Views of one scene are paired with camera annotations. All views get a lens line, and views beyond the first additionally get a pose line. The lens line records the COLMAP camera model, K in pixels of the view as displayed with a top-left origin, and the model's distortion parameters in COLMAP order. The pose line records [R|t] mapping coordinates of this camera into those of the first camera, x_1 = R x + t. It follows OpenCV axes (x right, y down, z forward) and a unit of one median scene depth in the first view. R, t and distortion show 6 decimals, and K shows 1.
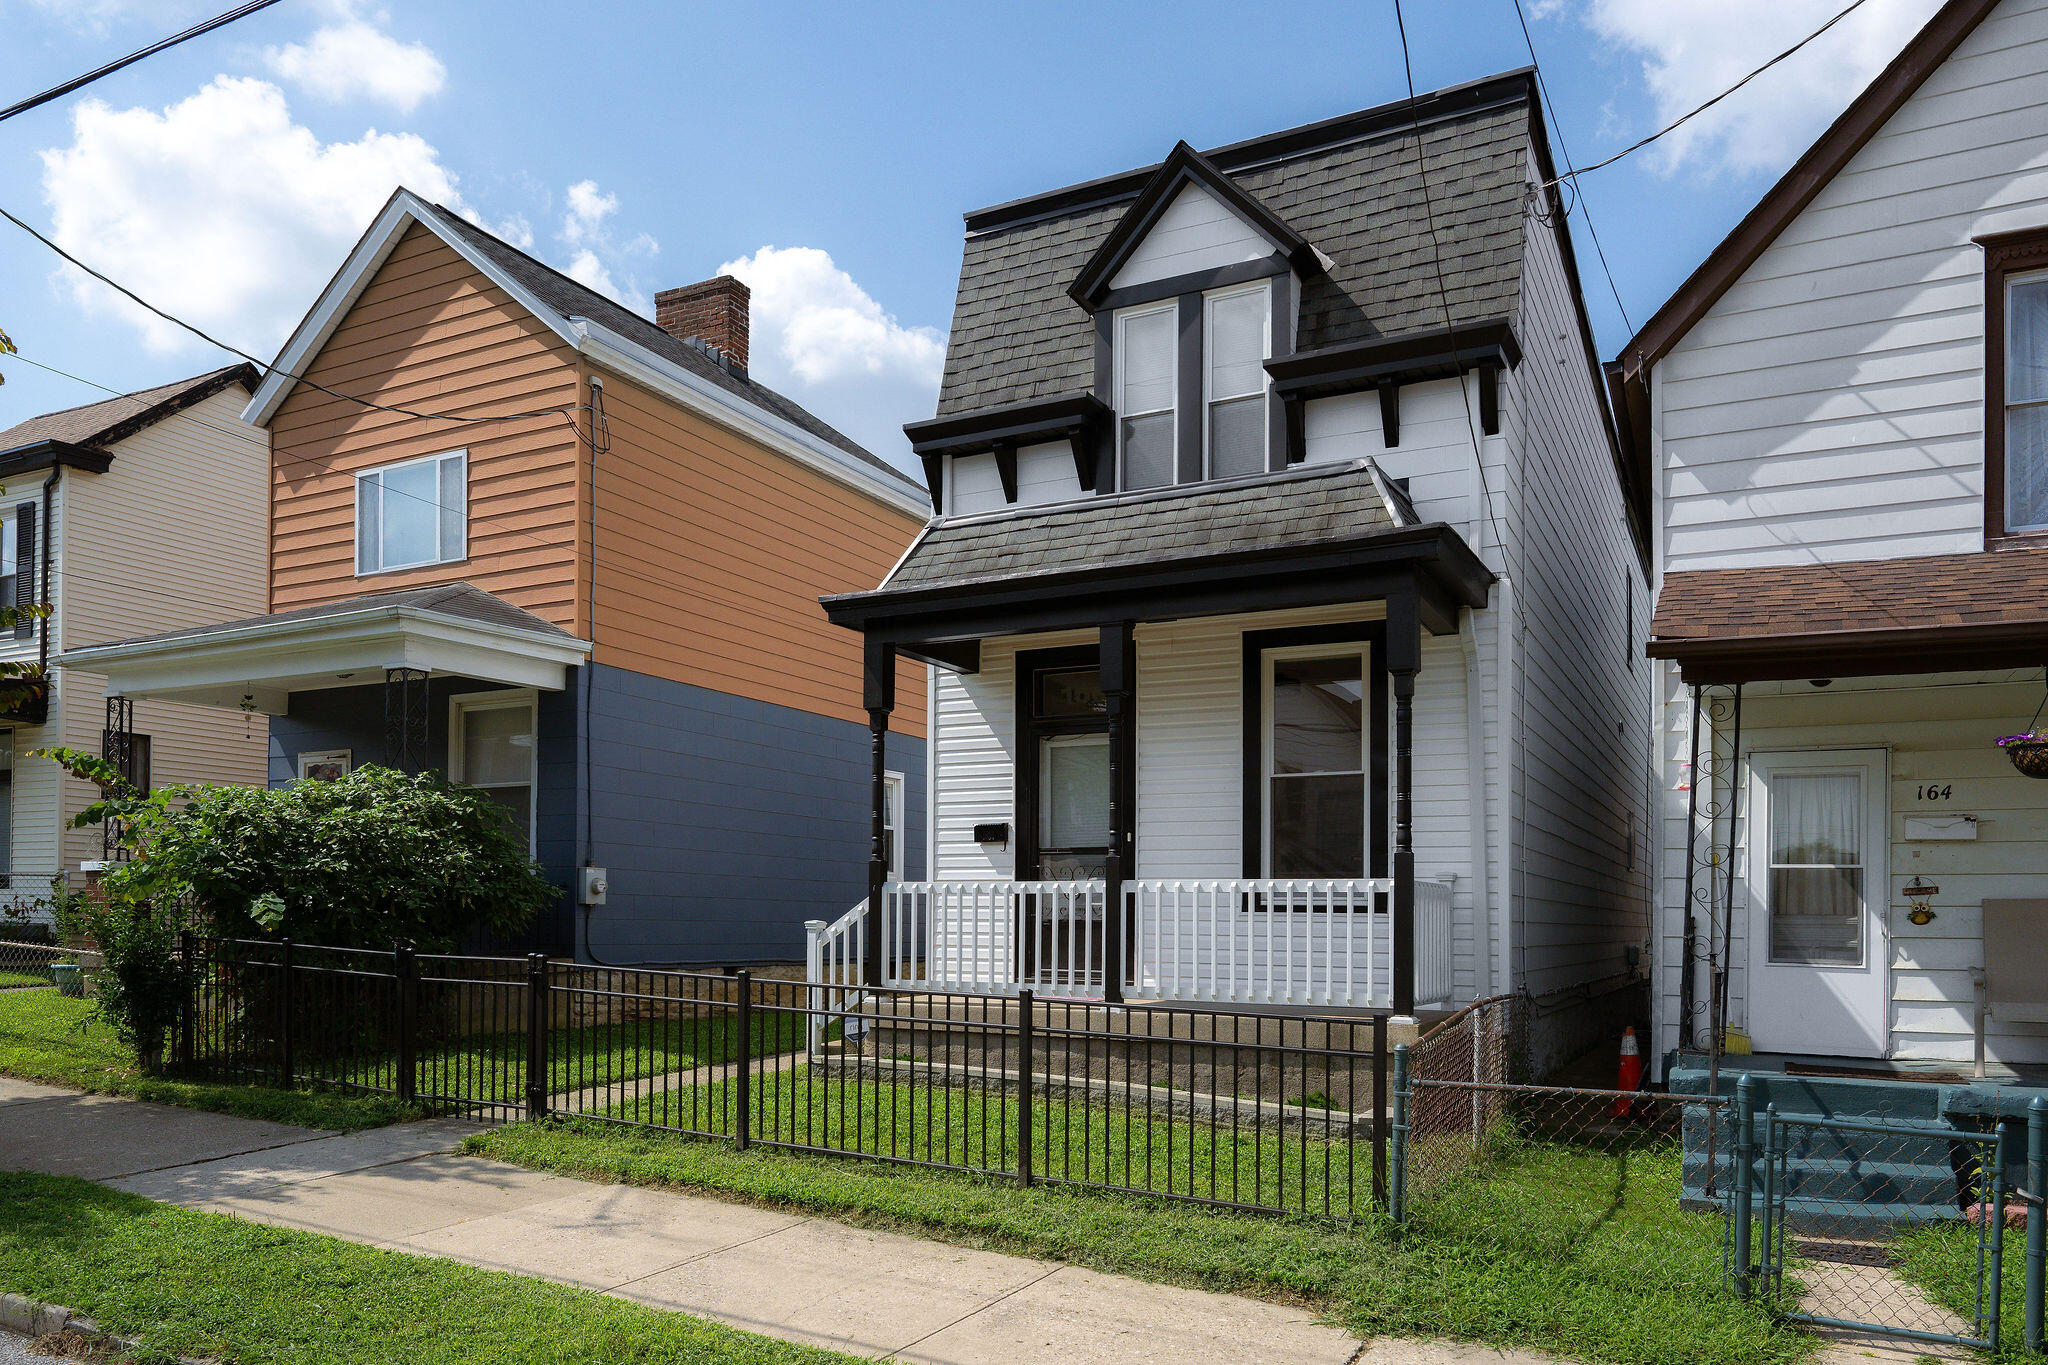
lens RADIAL K [[1383.9, 0, 1027.6], [0, 1383.9, 915.5], [0, 0, 1]] dist [0.006685, -0.003507]
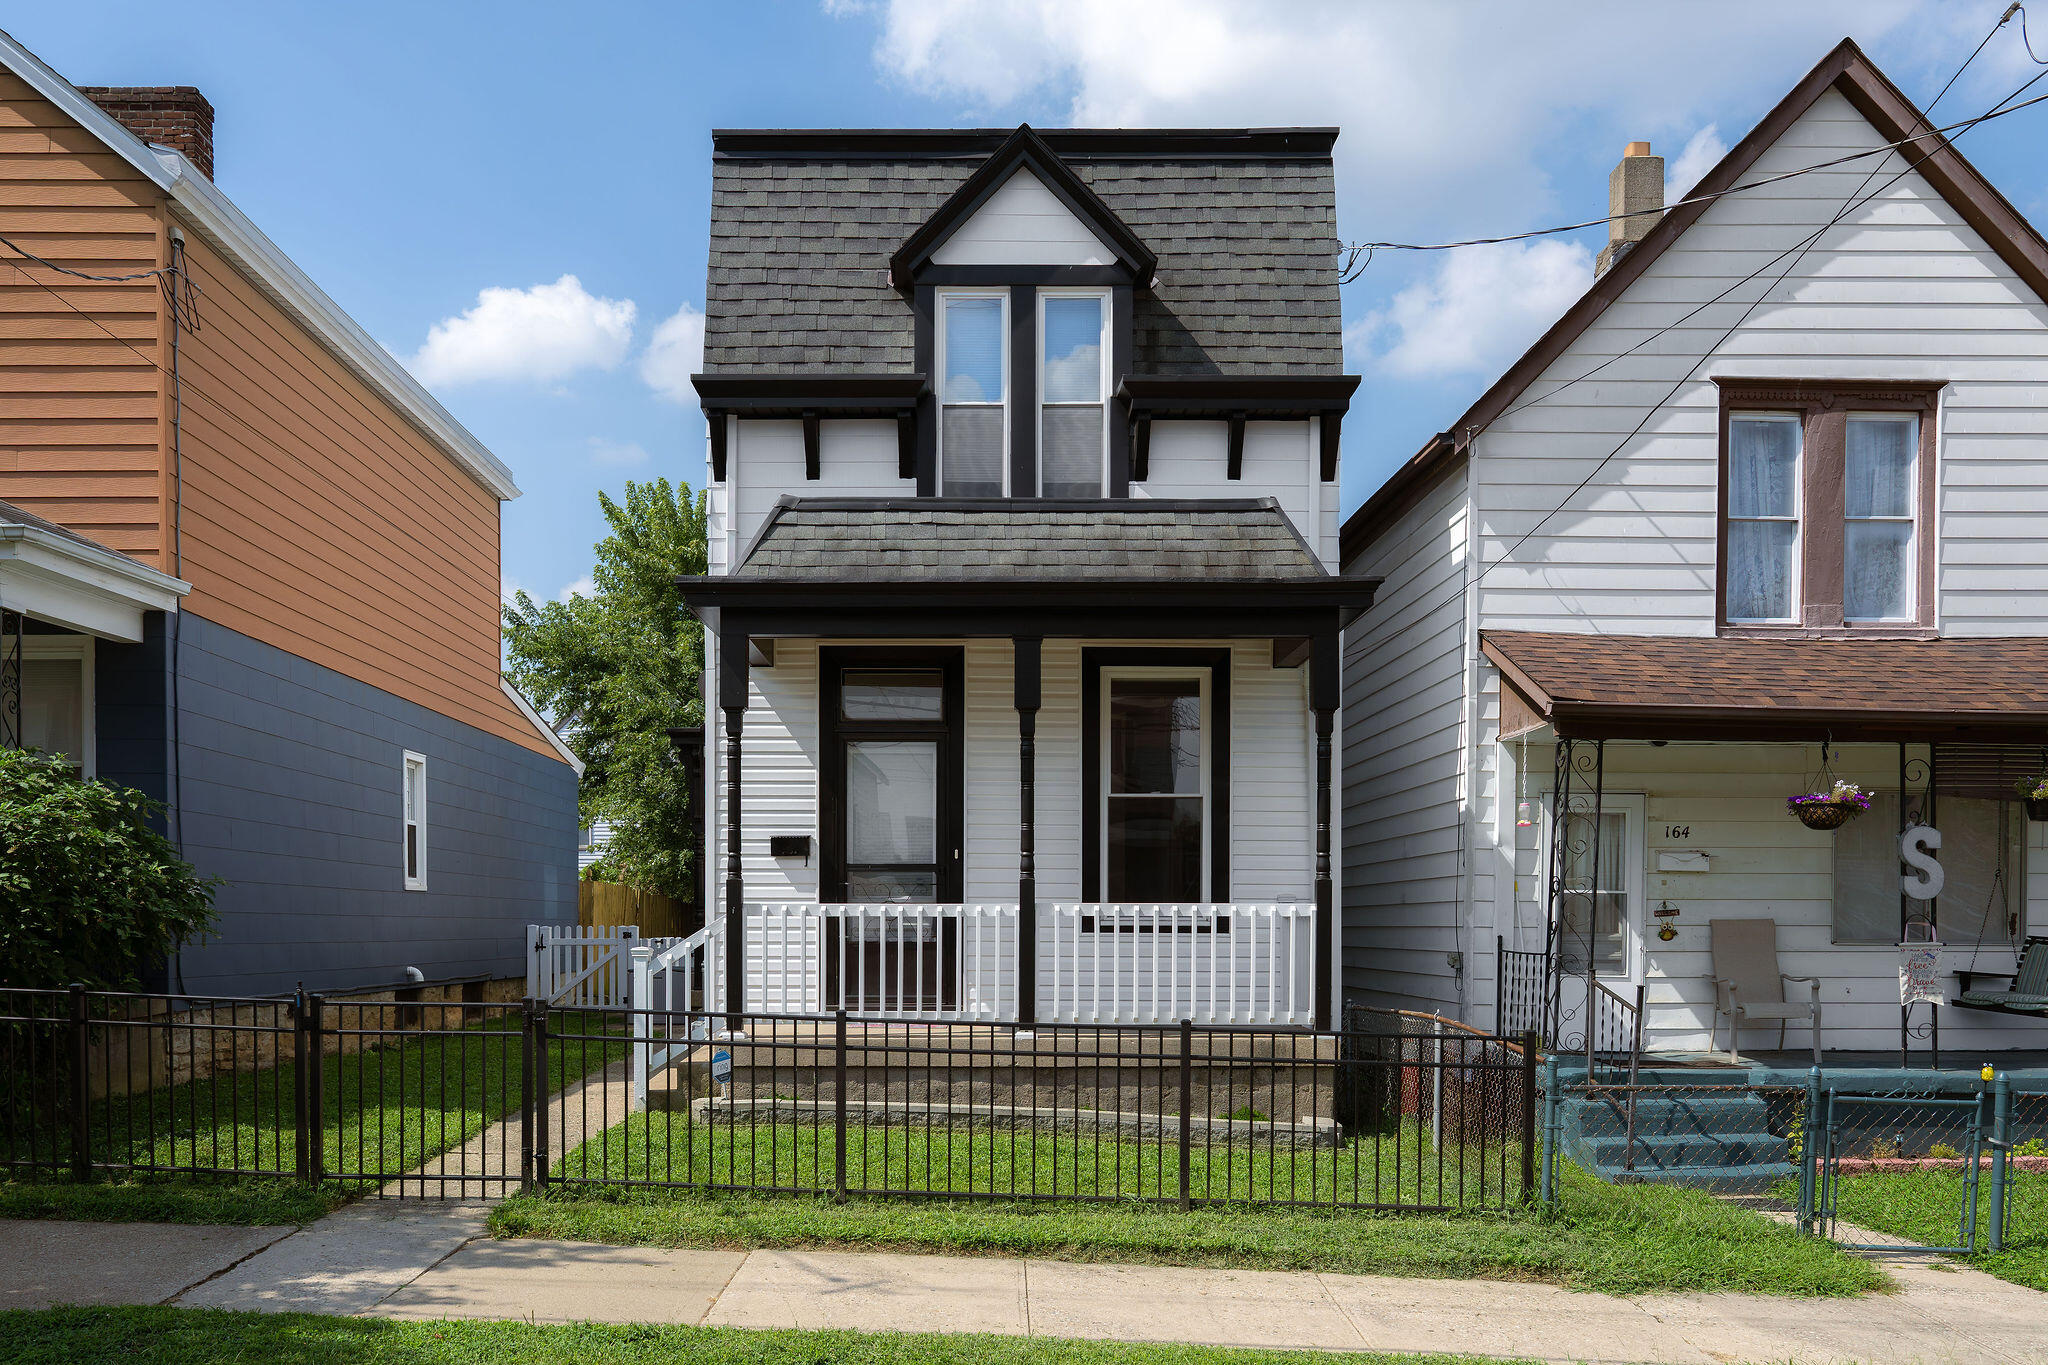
lens RADIAL K [[1651.0, 0, 945.0], [0, 1651.0, 977.9], [0, 0, 1]] dist [0.004276, 0.001370]
pose [[0.894462, -0.023053, 0.446550, -0.488337], [0.005625, 0.999171, 0.040313, -0.019524], [-0.447109, -0.033546, 0.893850, -0.011961]]
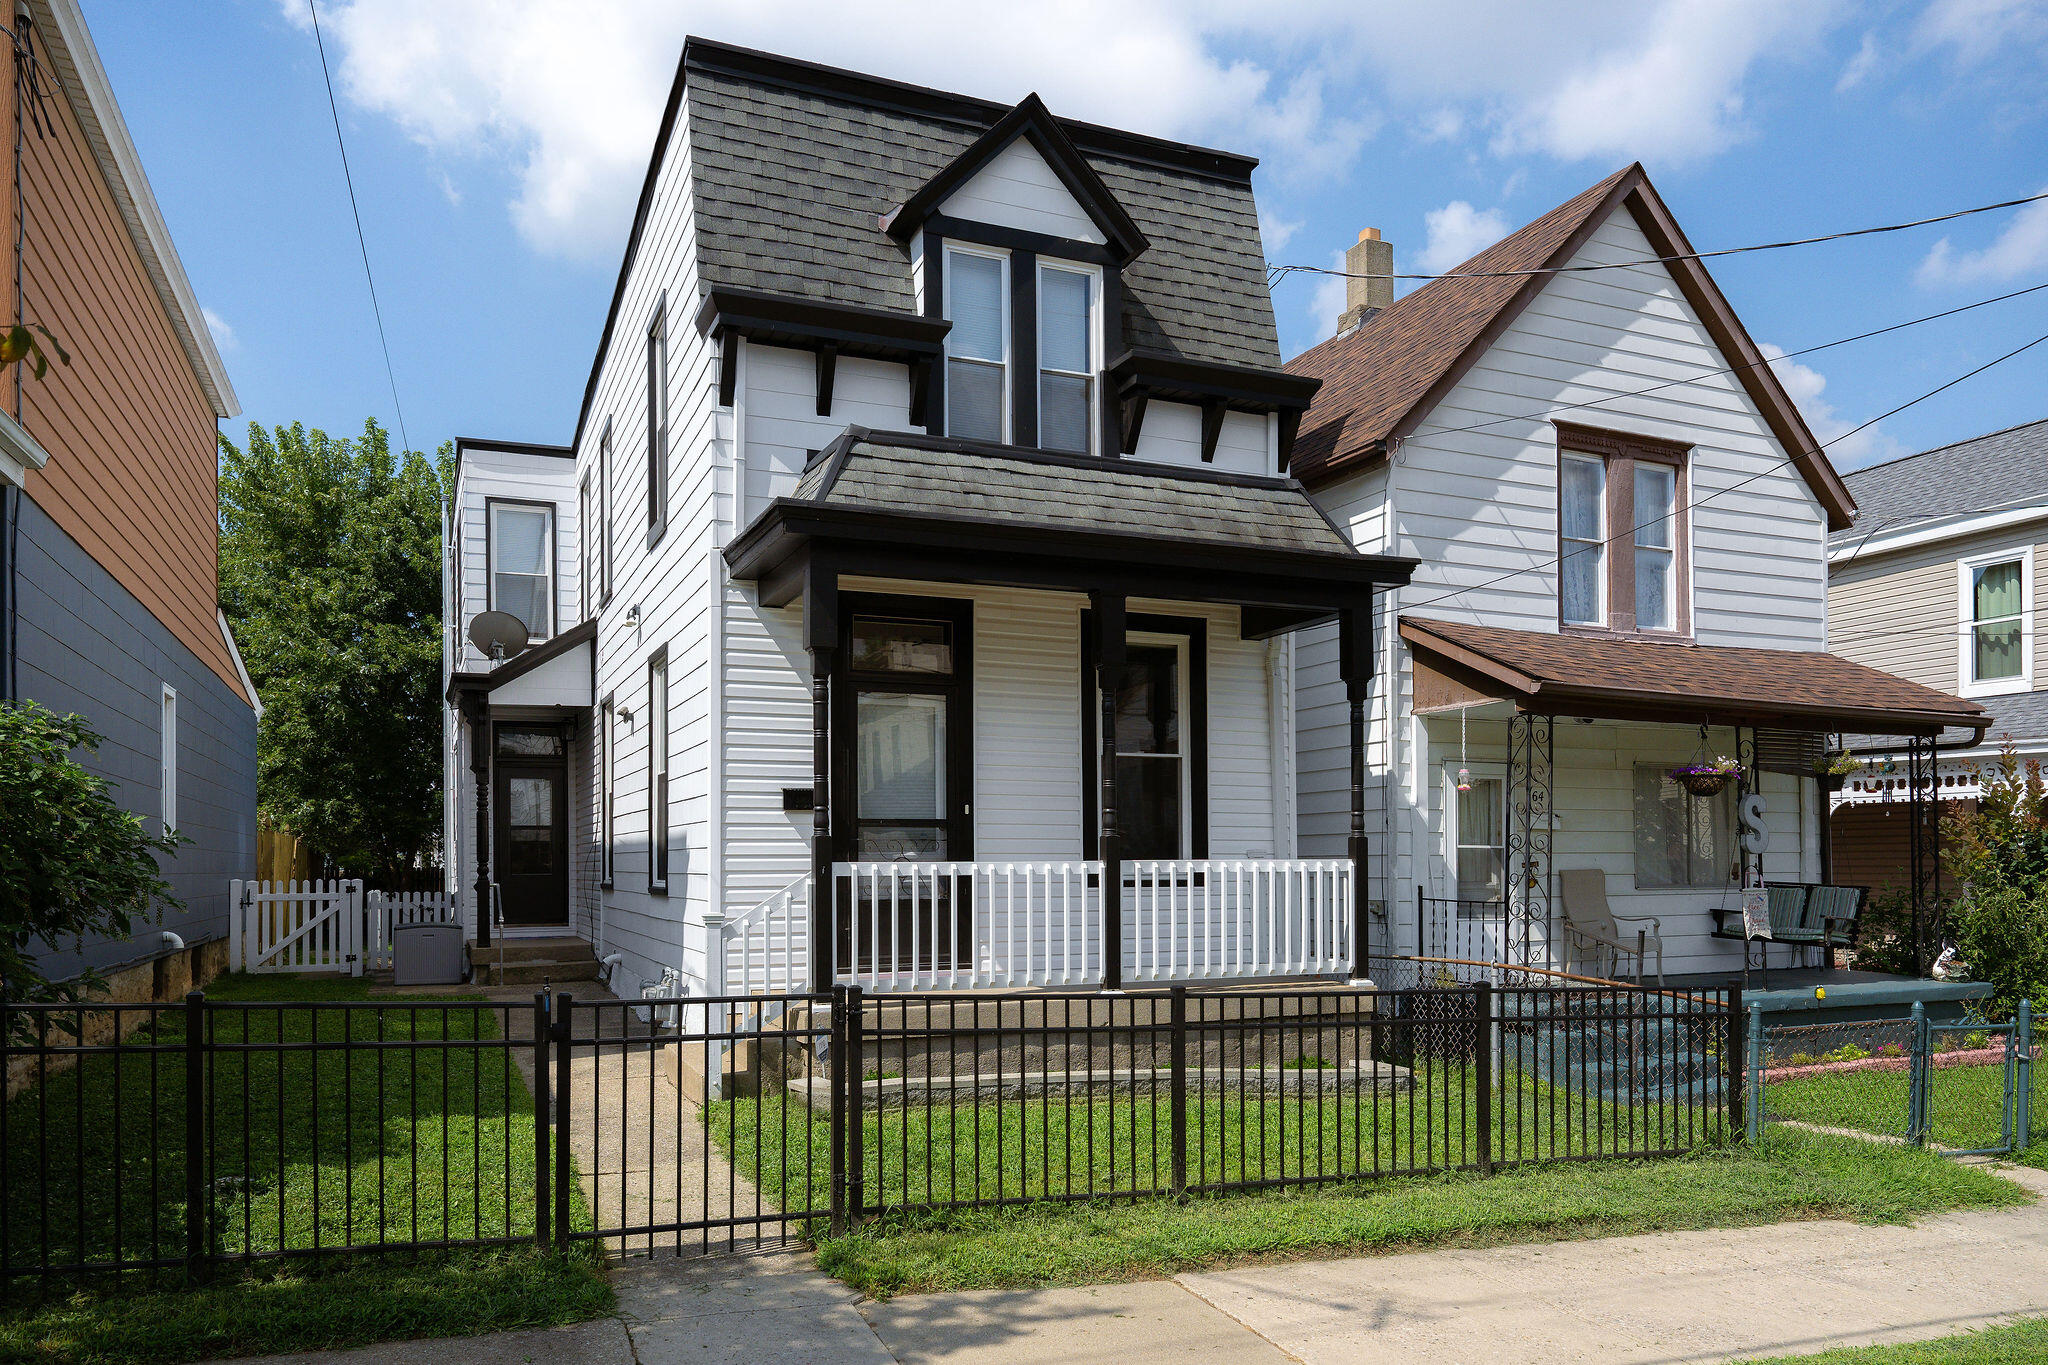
lens RADIAL K [[1383.9, 0, 974.6], [0, 1383.9, 863.2], [0, 0, 1]] dist [0.006685, -0.003507]
pose [[0.653492, -0.012841, 0.756824, -0.697855], [0.009302, 0.999917, 0.008933, -0.031814], [-0.756876, 0.001202, 0.653557, 0.425322]]
